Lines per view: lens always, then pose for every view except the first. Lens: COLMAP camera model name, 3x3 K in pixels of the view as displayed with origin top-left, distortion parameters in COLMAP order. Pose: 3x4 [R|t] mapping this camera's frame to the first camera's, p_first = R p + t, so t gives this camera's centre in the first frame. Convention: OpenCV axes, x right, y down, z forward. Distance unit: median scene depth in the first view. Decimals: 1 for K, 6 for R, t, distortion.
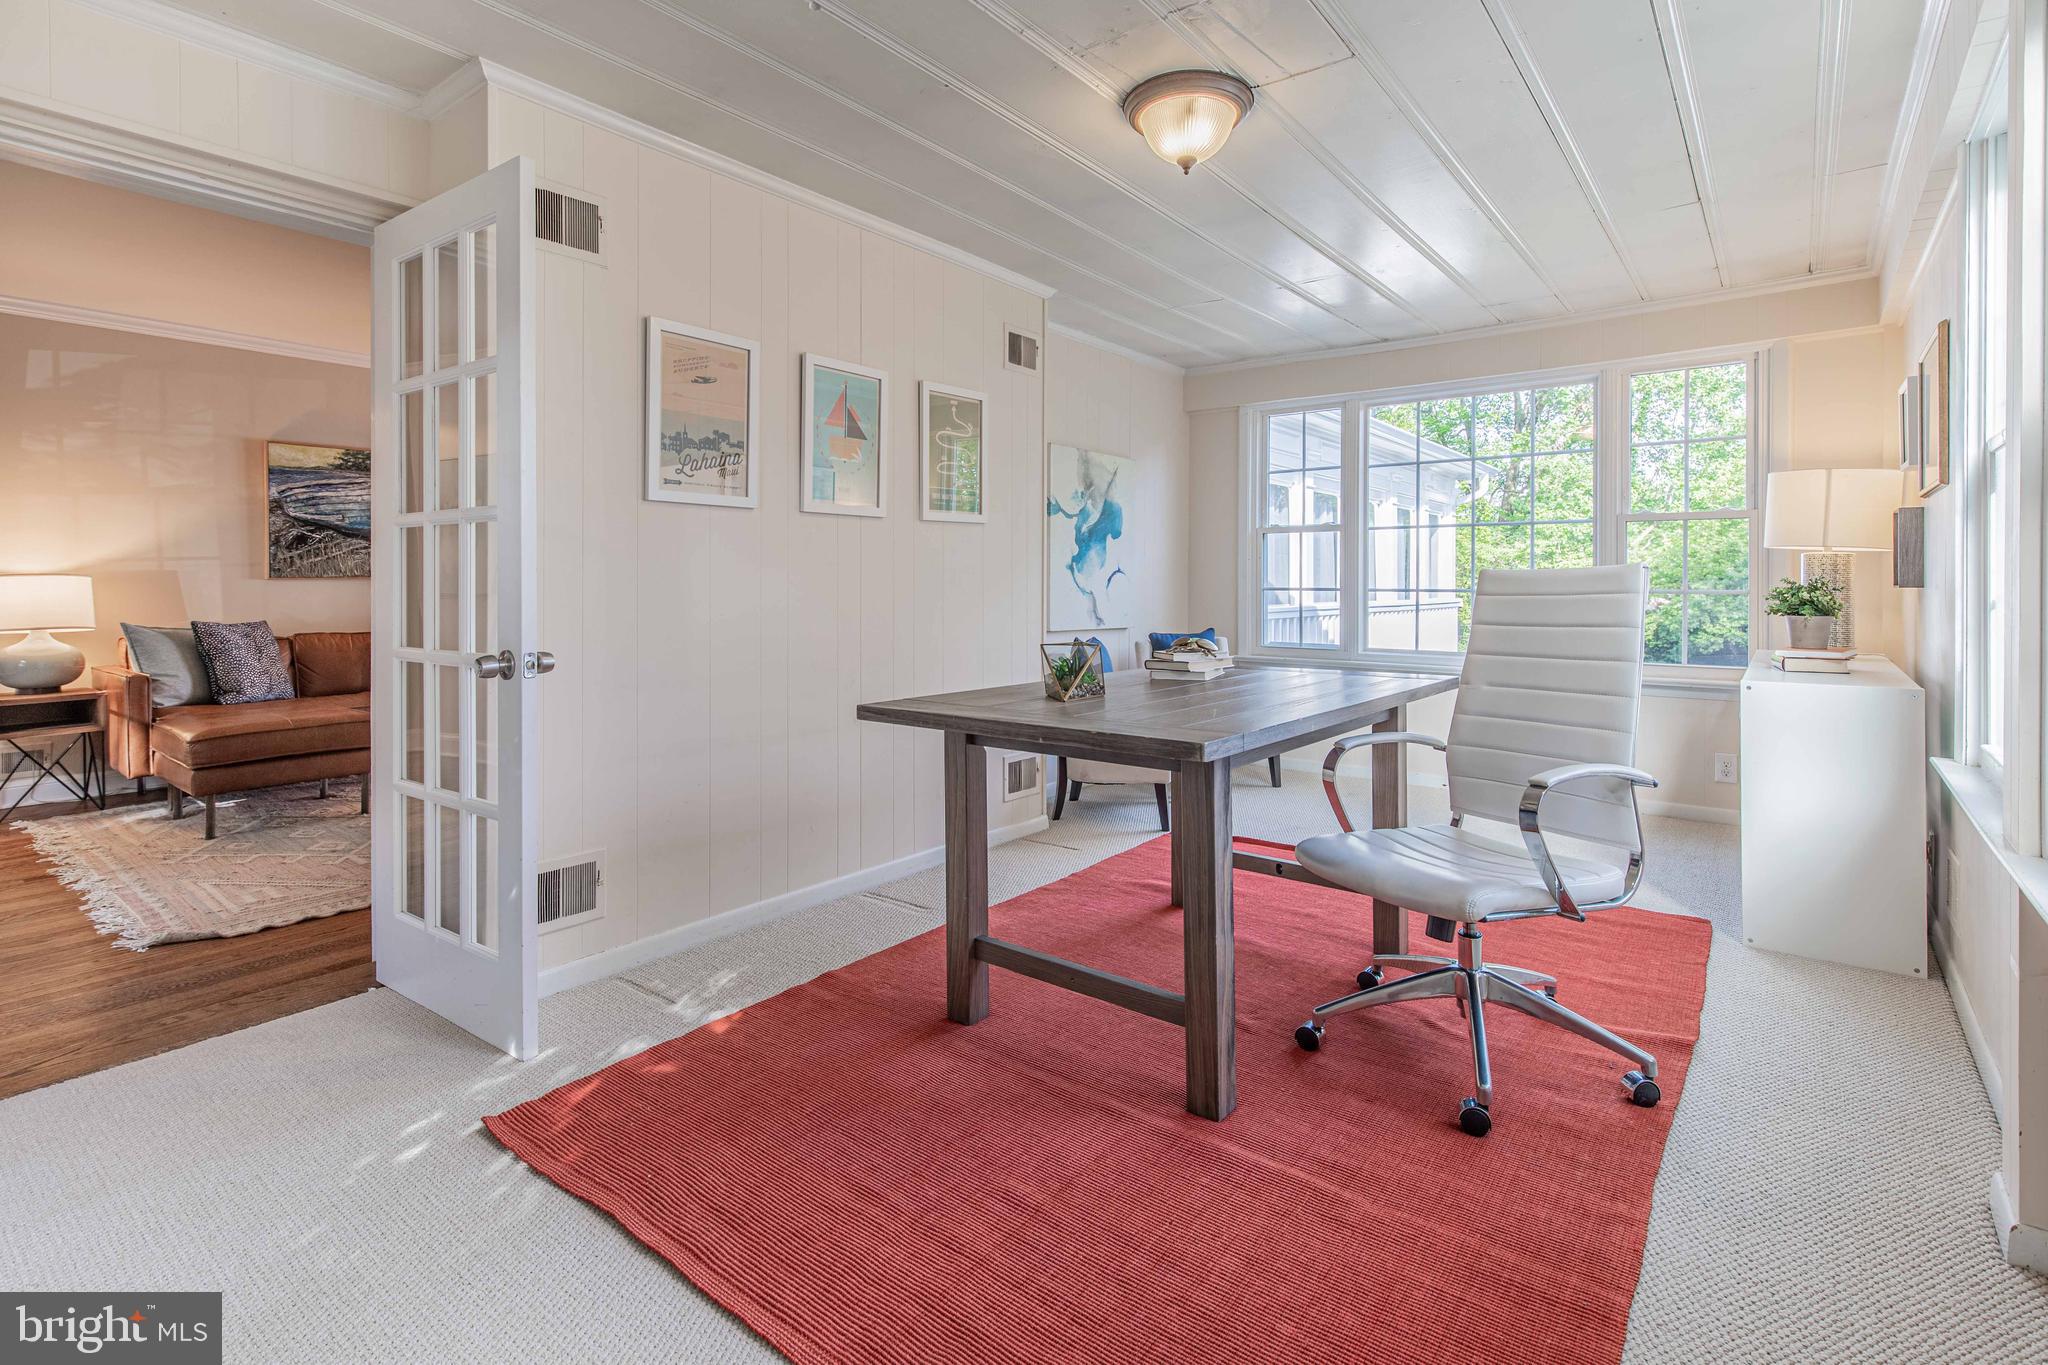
lens RADIAL K [[967.0, 0, 1054.1], [0, 967.0, 569.2], [0, 0, 1]] dist [0.006815, -0.001693]
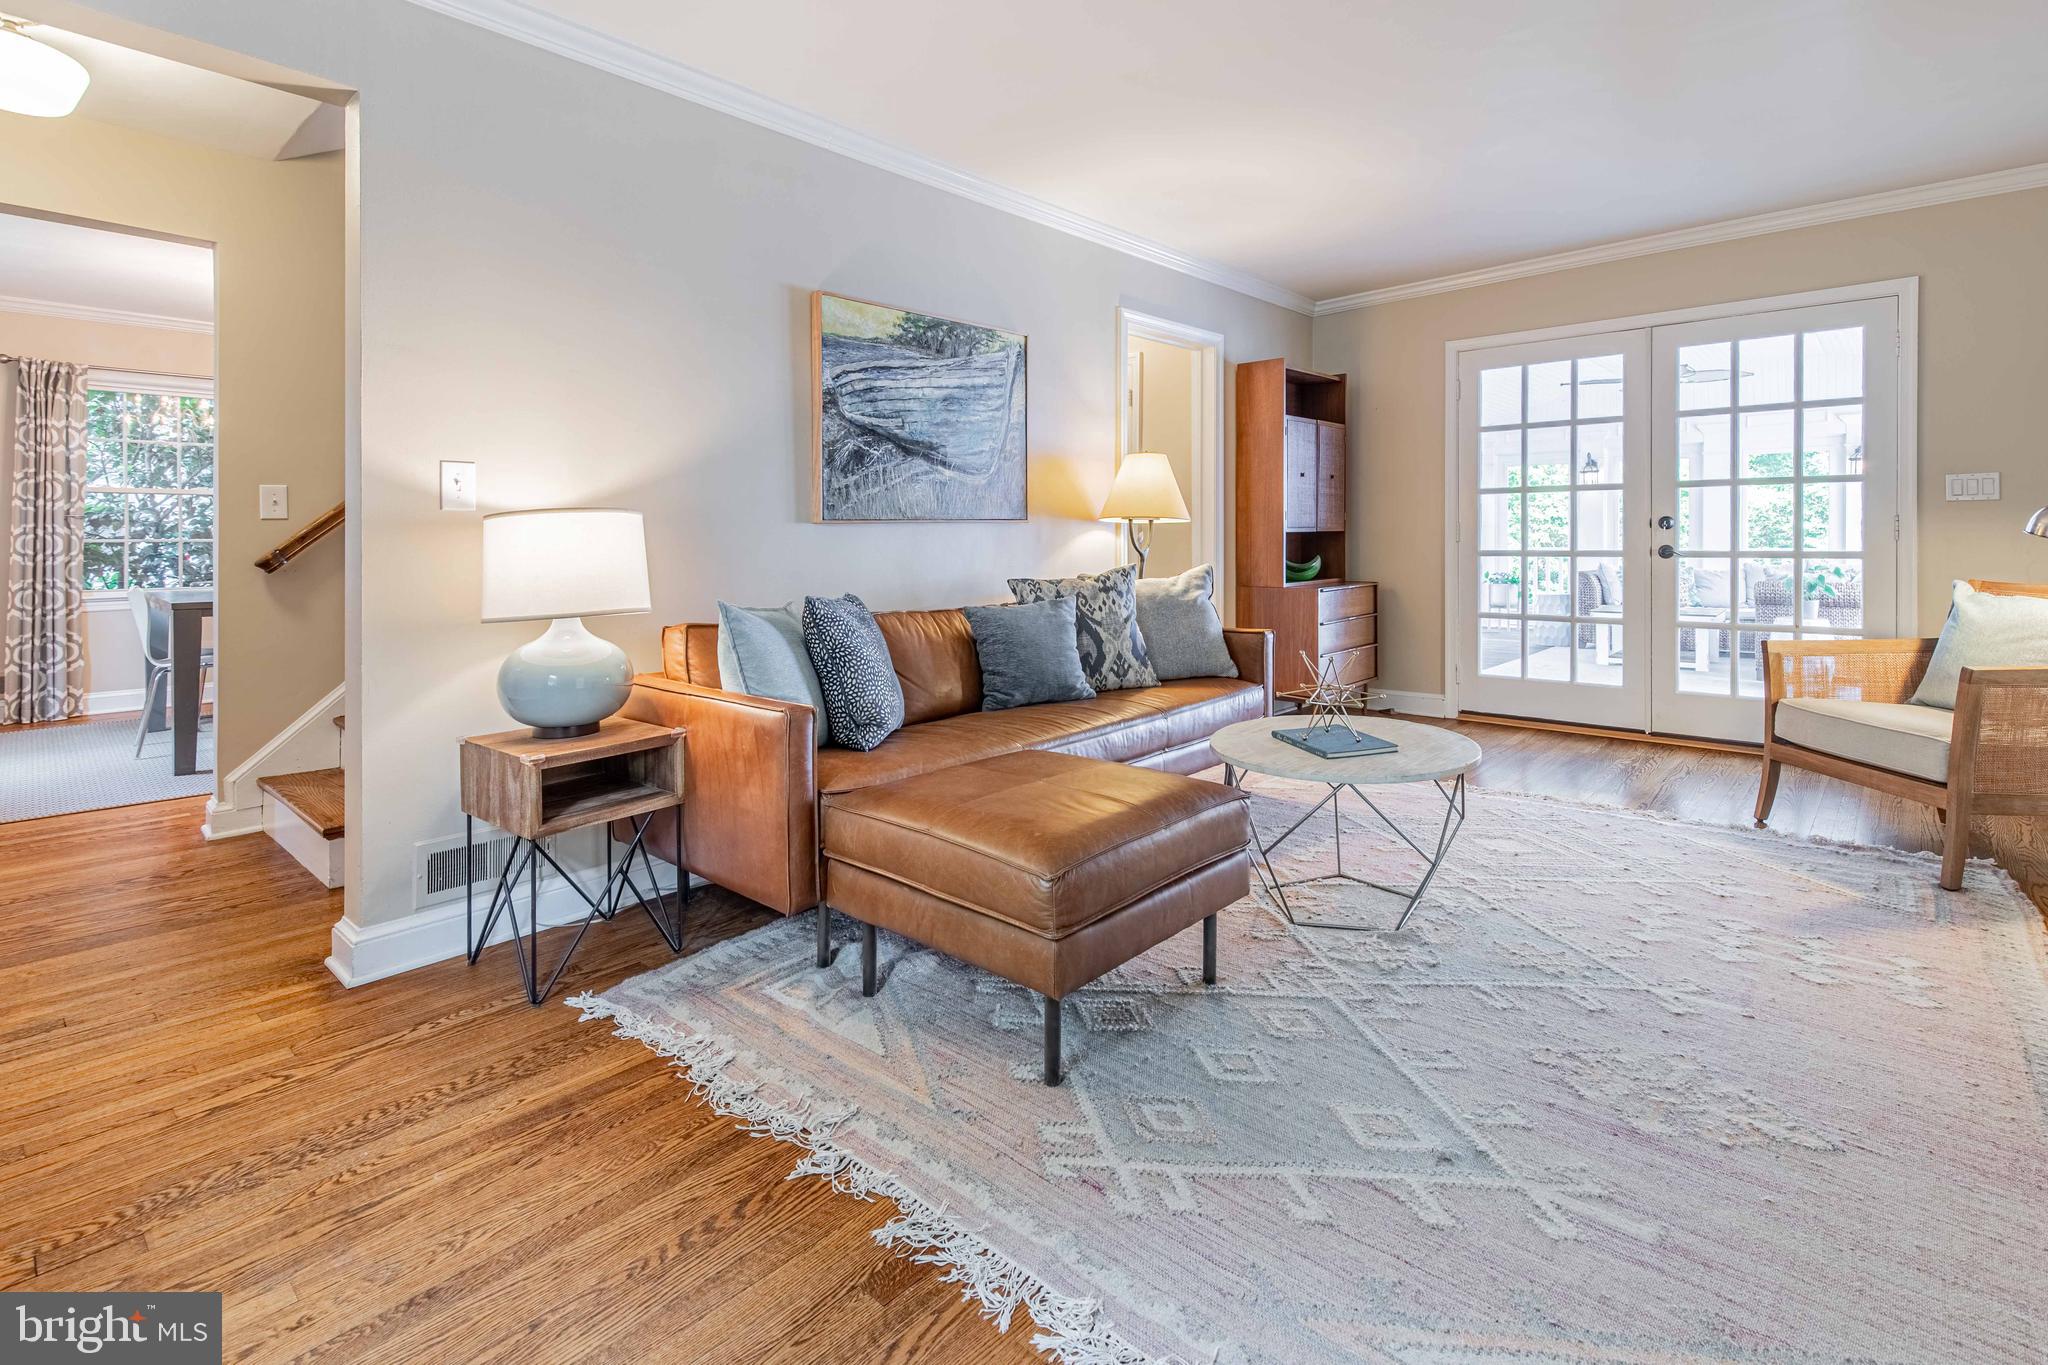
lens RADIAL K [[967.0, 0, 1046.9], [0, 967.0, 535.7], [0, 0, 1]] dist [0.006815, -0.001693]
pose [[0.997803, -0.004756, -0.066077, -0.624829], [0.005900, 0.999836, 0.017131, 0.008955], [0.065984, -0.017483, 0.997667, 0.407048]]
